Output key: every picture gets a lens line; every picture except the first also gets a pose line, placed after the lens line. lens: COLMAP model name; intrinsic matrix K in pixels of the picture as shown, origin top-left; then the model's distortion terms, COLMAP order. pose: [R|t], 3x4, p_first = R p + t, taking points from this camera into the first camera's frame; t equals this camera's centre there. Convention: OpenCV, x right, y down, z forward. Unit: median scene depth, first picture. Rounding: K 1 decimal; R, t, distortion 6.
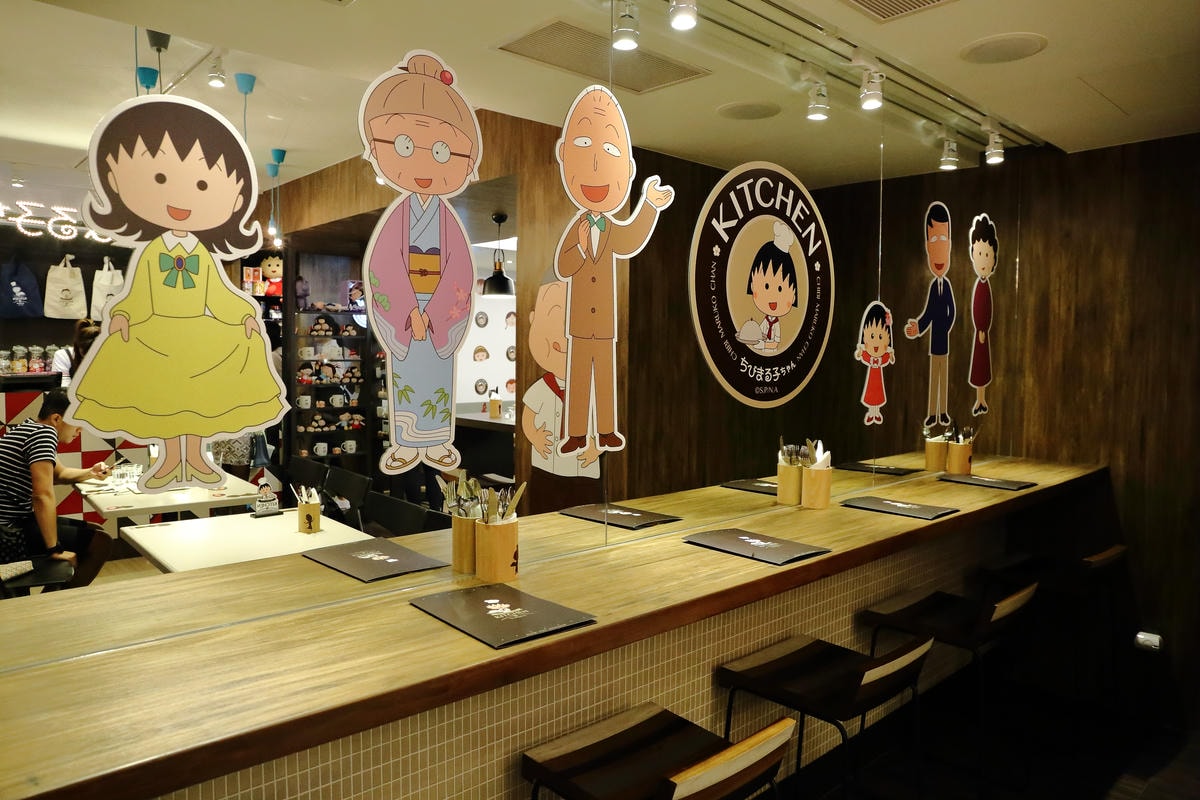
lens RADIAL K [[807.1, 0, 598.3], [0, 807.1, 403.7], [0, 0, 1]] dist [-0.065820, 0.022112]
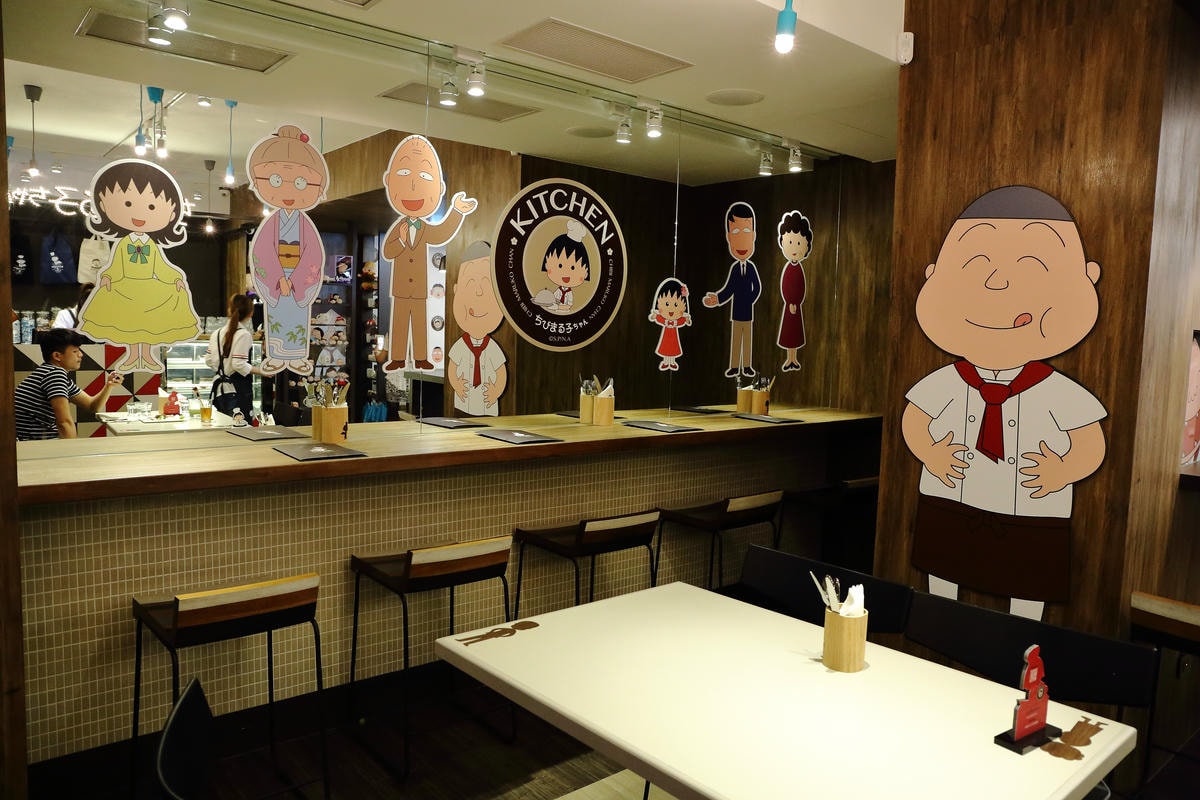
lens RADIAL K [[832.0, 0, 602.7], [0, 832.0, 404.0], [0, 0, 1]] dist [-0.069294, 0.027701]
pose [[0.998750, 0.024256, -0.043716, 0.327200], [-0.023239, 0.999451, 0.023627, 0.057216], [0.044265, -0.022581, 0.998765, -0.435993]]
